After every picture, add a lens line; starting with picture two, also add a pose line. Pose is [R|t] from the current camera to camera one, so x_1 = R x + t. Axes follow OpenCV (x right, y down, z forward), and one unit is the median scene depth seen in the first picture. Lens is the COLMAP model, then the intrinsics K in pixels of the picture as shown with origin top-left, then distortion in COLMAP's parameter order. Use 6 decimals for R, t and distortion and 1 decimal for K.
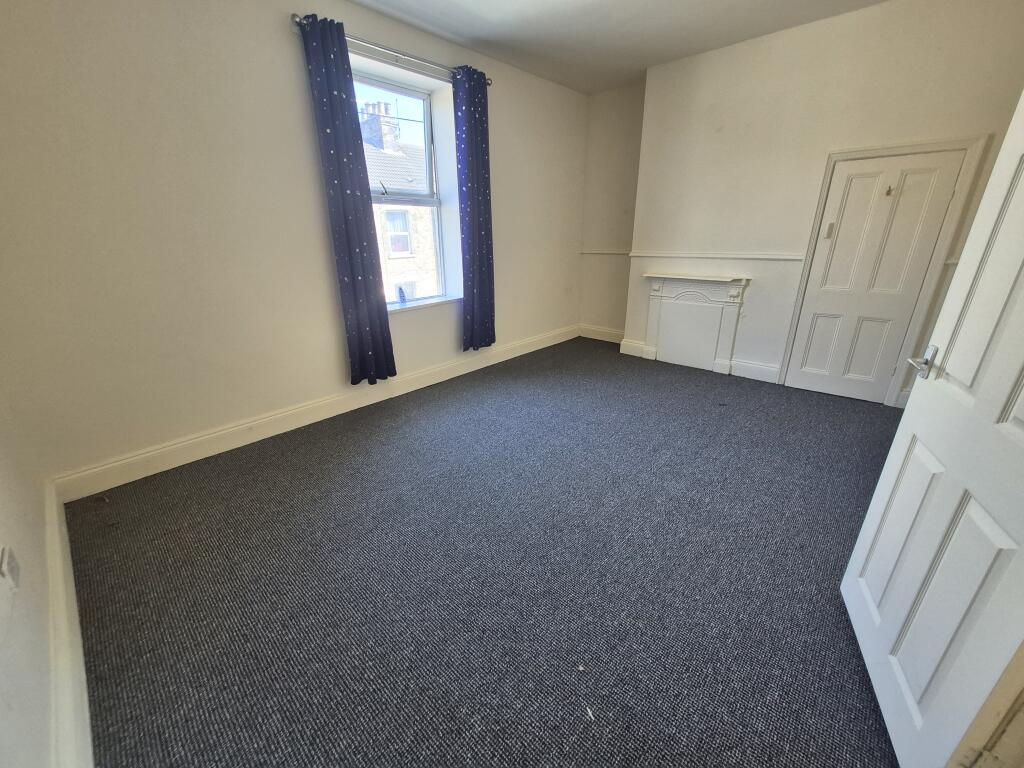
lens RADIAL K [[403.0, 0, 513.6], [0, 403.0, 382.7], [0, 0, 1]] dist [0.008429, -0.000911]
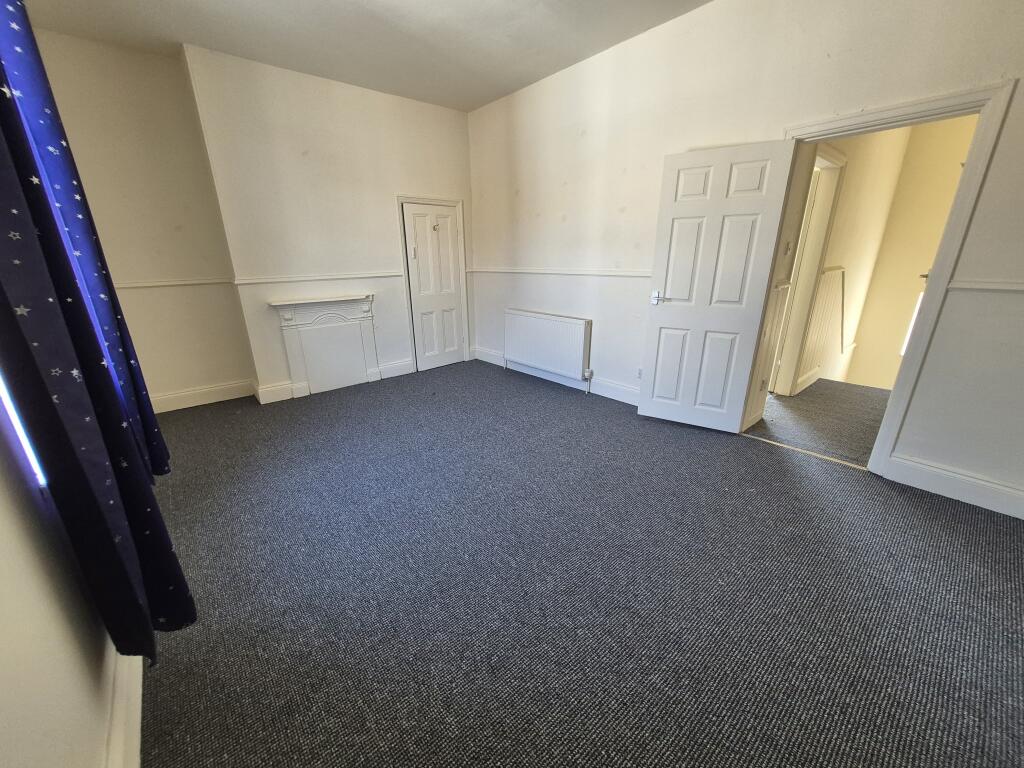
lens RADIAL K [[403.0, 0, 512.9], [0, 403.0, 389.1], [0, 0, 1]] dist [0.008429, -0.000911]
pose [[0.126567, -0.314387, 0.940820, -0.503334], [0.355041, 0.899972, 0.252975, -0.155484], [-0.926244, 0.302011, 0.225527, 0.433353]]
